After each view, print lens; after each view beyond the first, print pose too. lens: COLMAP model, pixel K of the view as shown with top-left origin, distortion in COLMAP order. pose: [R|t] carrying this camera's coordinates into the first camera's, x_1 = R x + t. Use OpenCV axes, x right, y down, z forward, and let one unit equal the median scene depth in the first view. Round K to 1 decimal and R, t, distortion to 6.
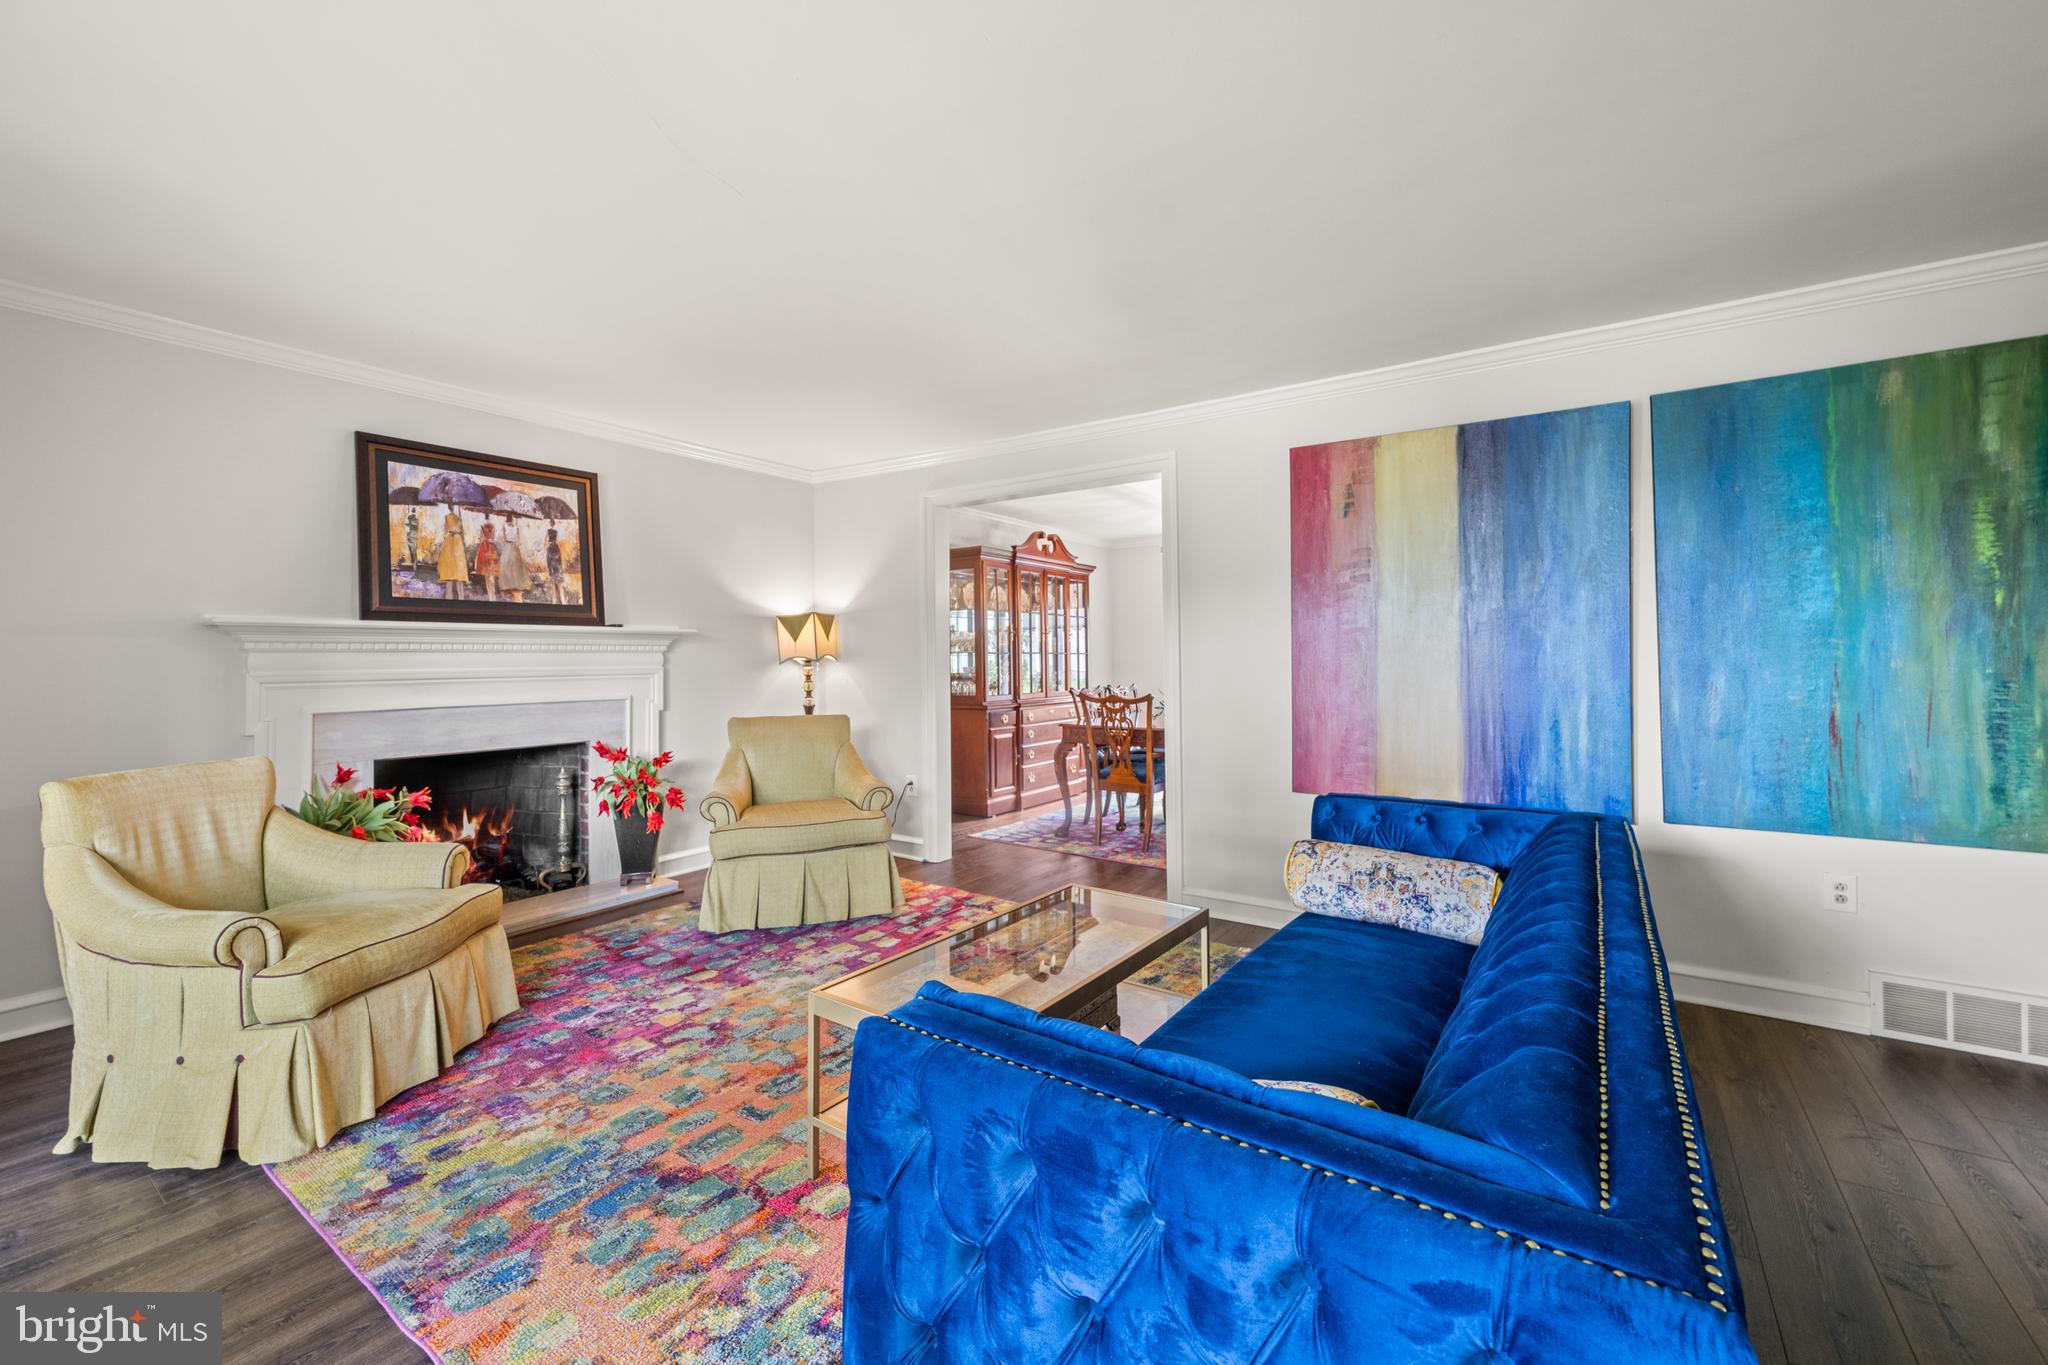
lens RADIAL K [[819.5, 0, 1016.3], [0, 819.5, 664.2], [0, 0, 1]] dist [-0.000422, 0.000480]
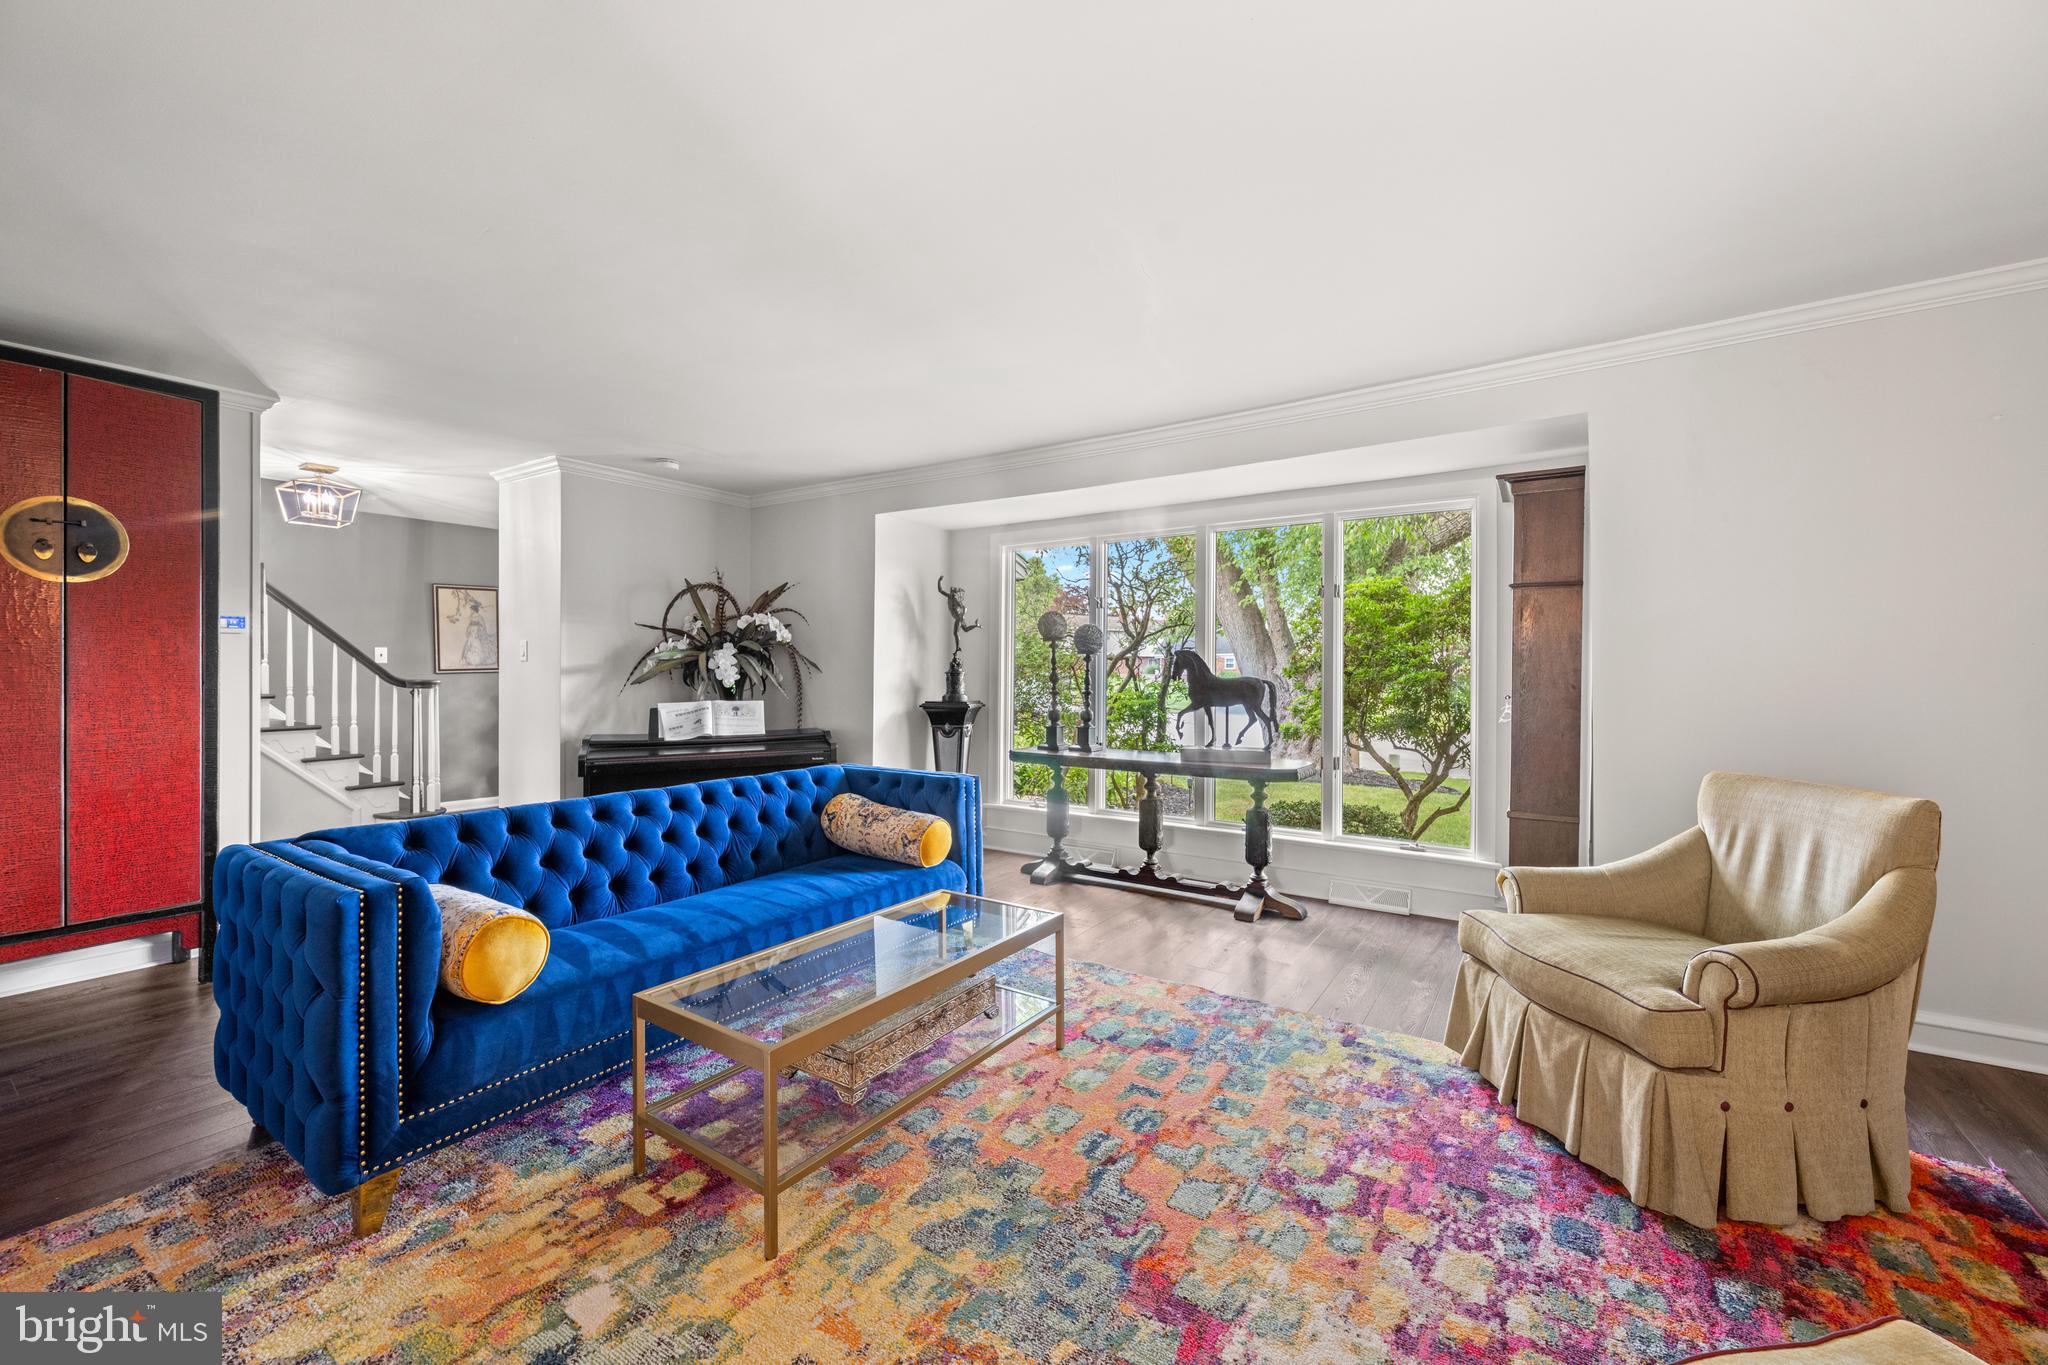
lens RADIAL K [[819.5, 0, 1019.9], [0, 819.5, 681.0], [0, 0, 1]] dist [-0.000422, 0.000480]
pose [[-0.999638, 0.003498, -0.026658, -0.098193], [0.003048, 0.999852, 0.016906, -0.007988], [0.026713, 0.016819, -0.999502, 1.584807]]
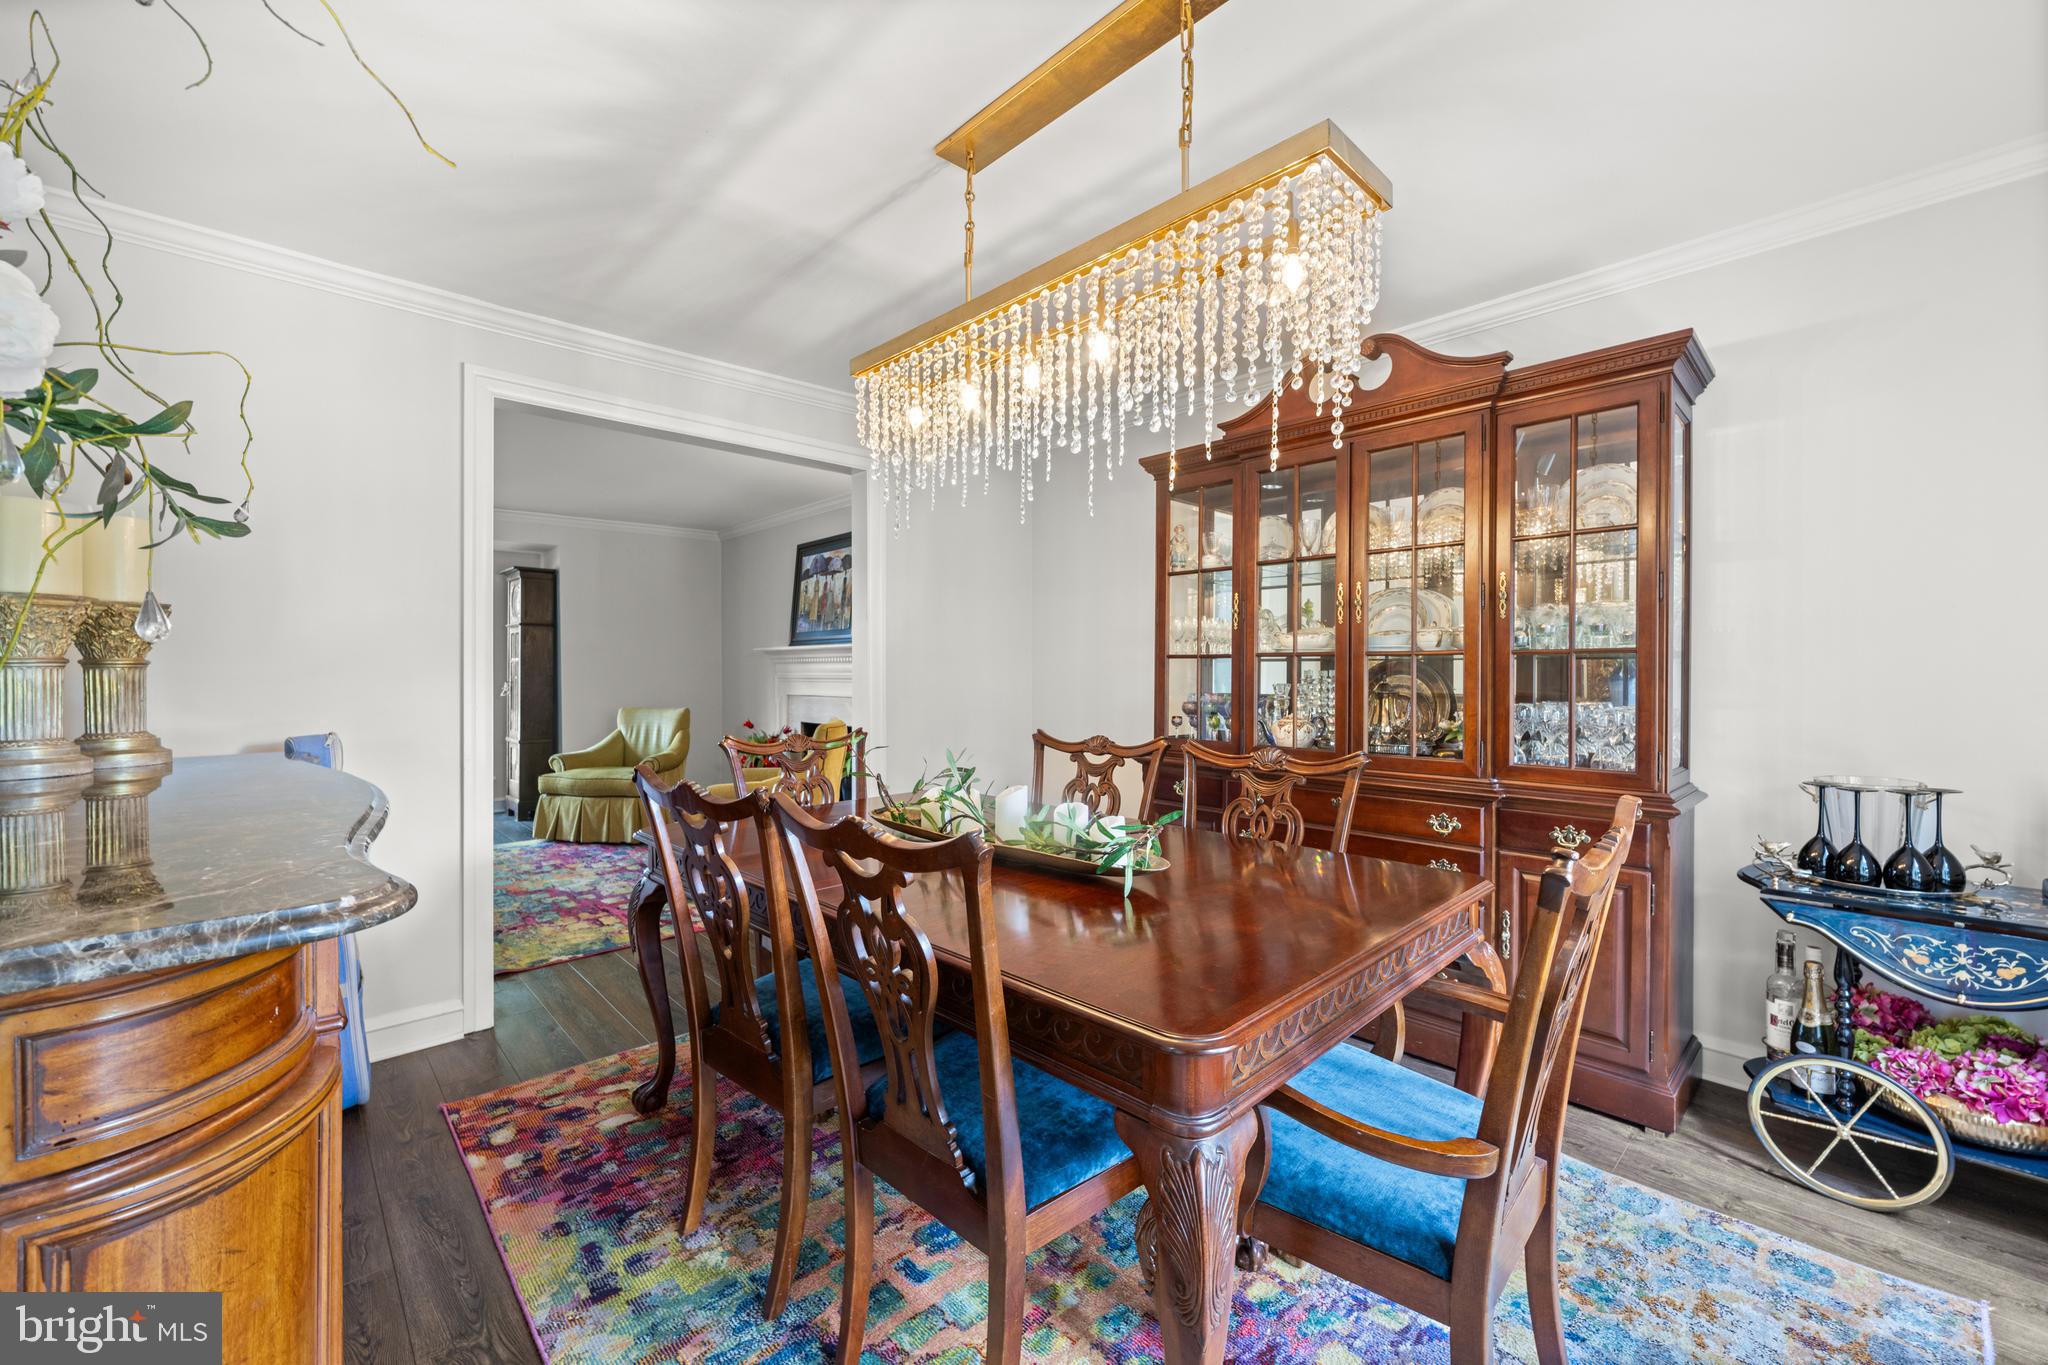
lens RADIAL K [[819.5, 0, 1022.0], [0, 819.5, 664.6], [0, 0, 1]] dist [-0.000422, 0.000480]
pose [[-0.203545, 0.006511, -0.979044, 1.131755], [0.012168, 0.999917, 0.004120, -0.016211], [0.978990, -0.011075, -0.203608, 2.289598]]
